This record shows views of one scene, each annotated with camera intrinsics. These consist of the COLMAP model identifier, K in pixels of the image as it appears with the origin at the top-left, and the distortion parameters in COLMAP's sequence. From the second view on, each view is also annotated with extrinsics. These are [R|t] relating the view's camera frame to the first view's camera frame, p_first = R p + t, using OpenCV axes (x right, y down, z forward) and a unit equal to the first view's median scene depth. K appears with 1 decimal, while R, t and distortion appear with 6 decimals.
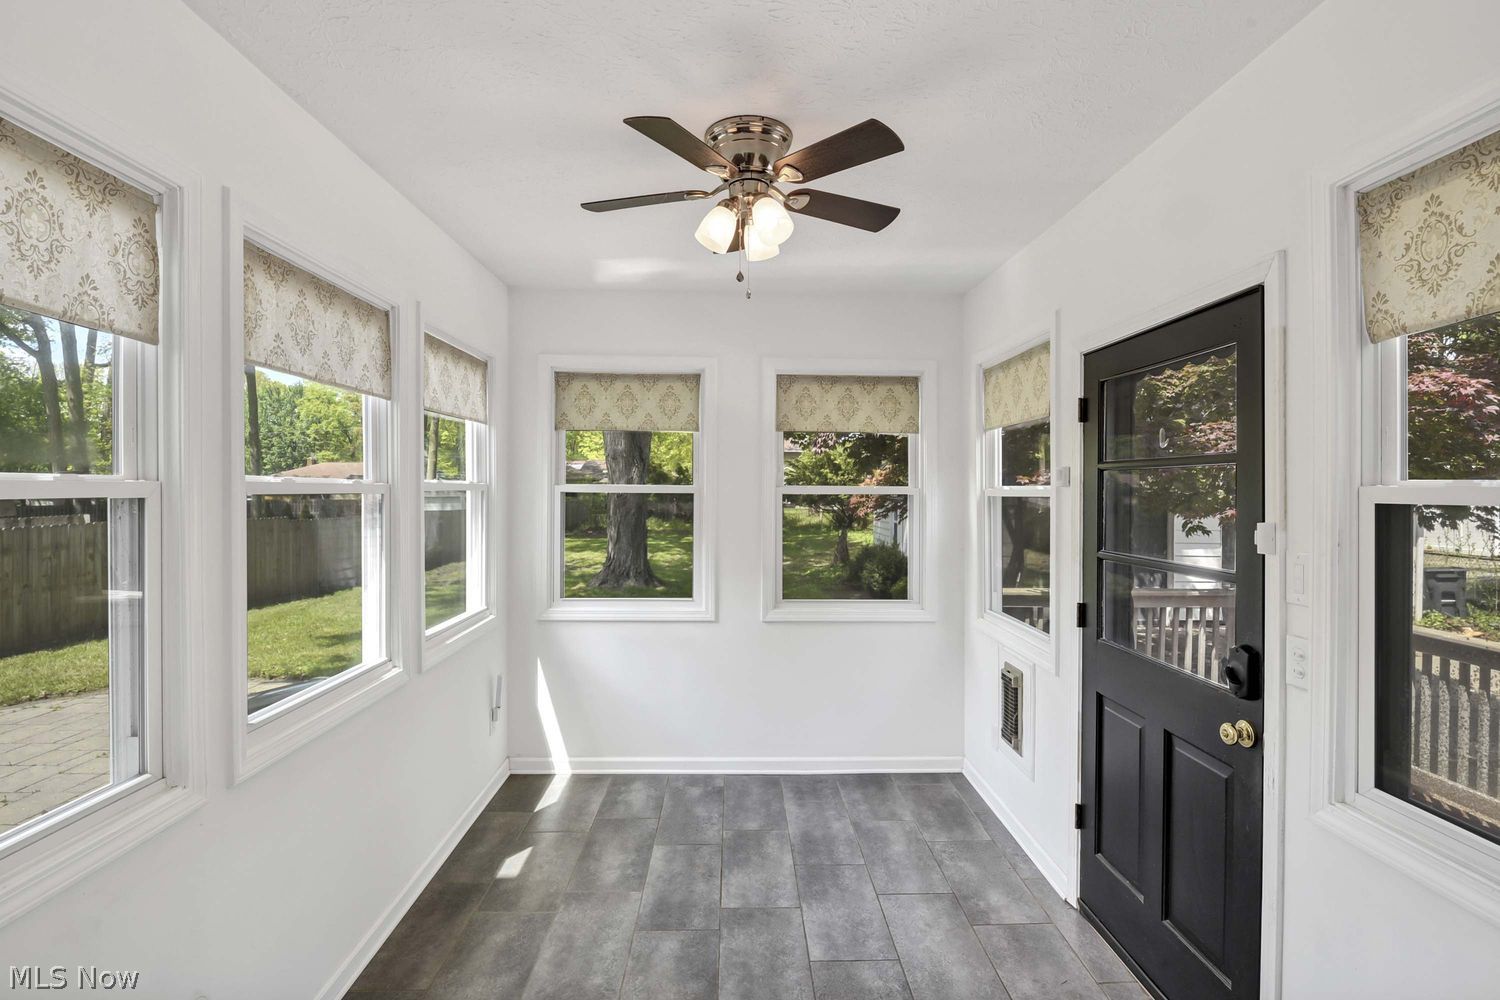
lens RADIAL K [[719.1, 0, 749.8], [0, 719.1, 495.1], [0, 0, 1]] dist [-0.012611, -0.000494]
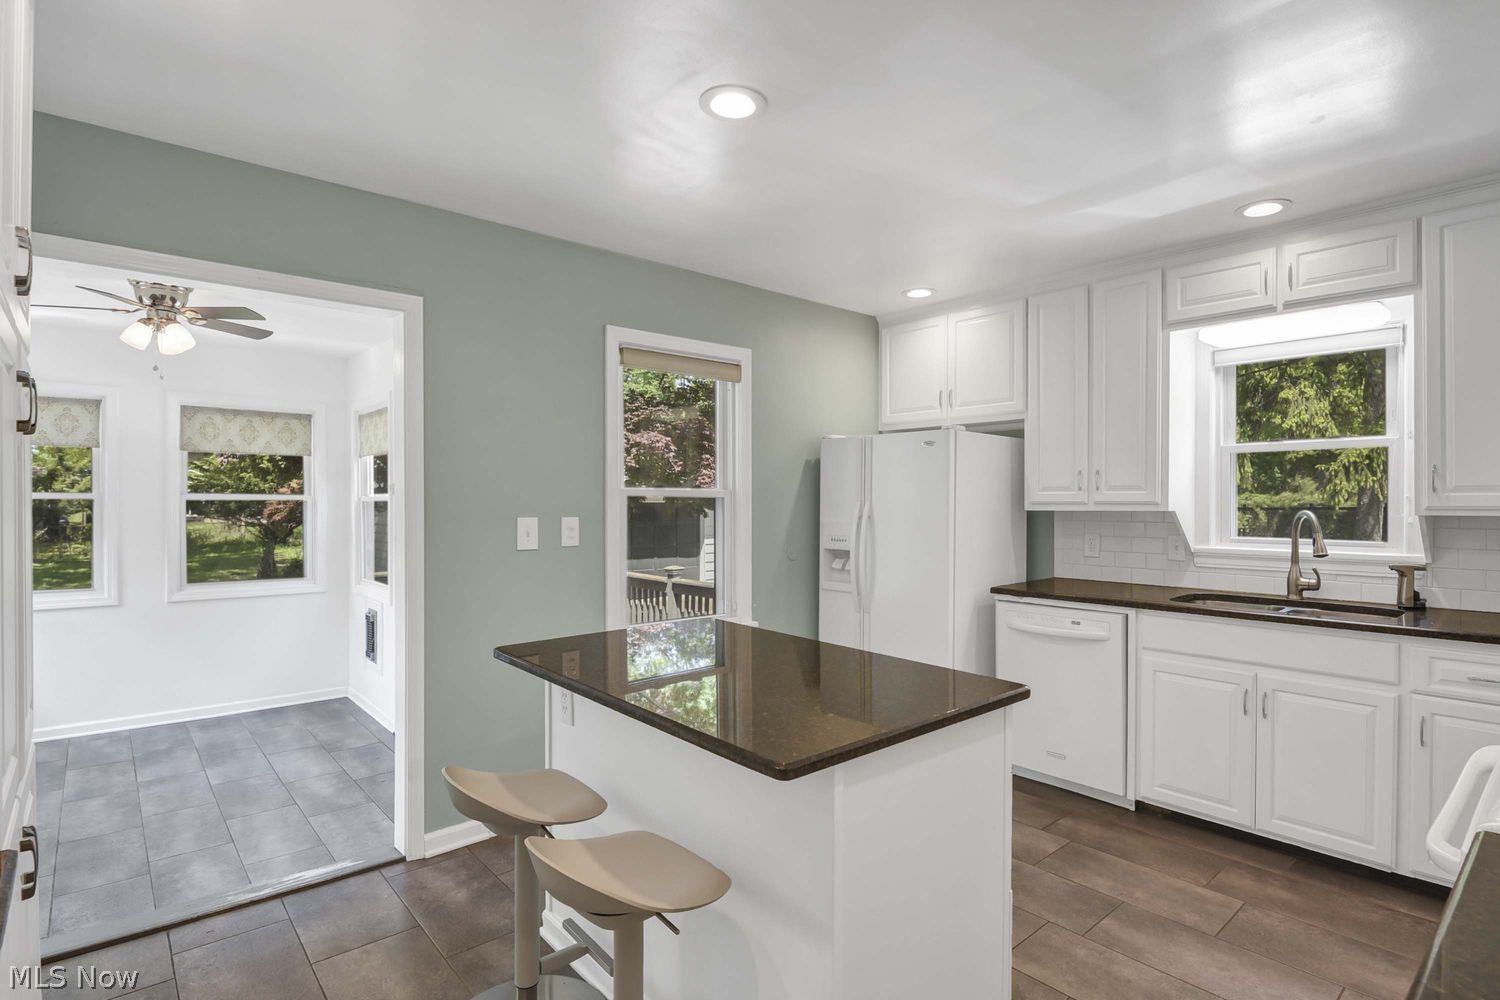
lens RADIAL K [[735.2, 0, 759.0], [0, 735.2, 504.5], [0, 0, 1]] dist [-0.001679, -0.006708]
pose [[0.757678, -0.003915, 0.652617, -0.036983], [0.003750, 0.999992, 0.001645, 0.008899], [-0.652618, 0.001202, 0.757686, -0.713113]]
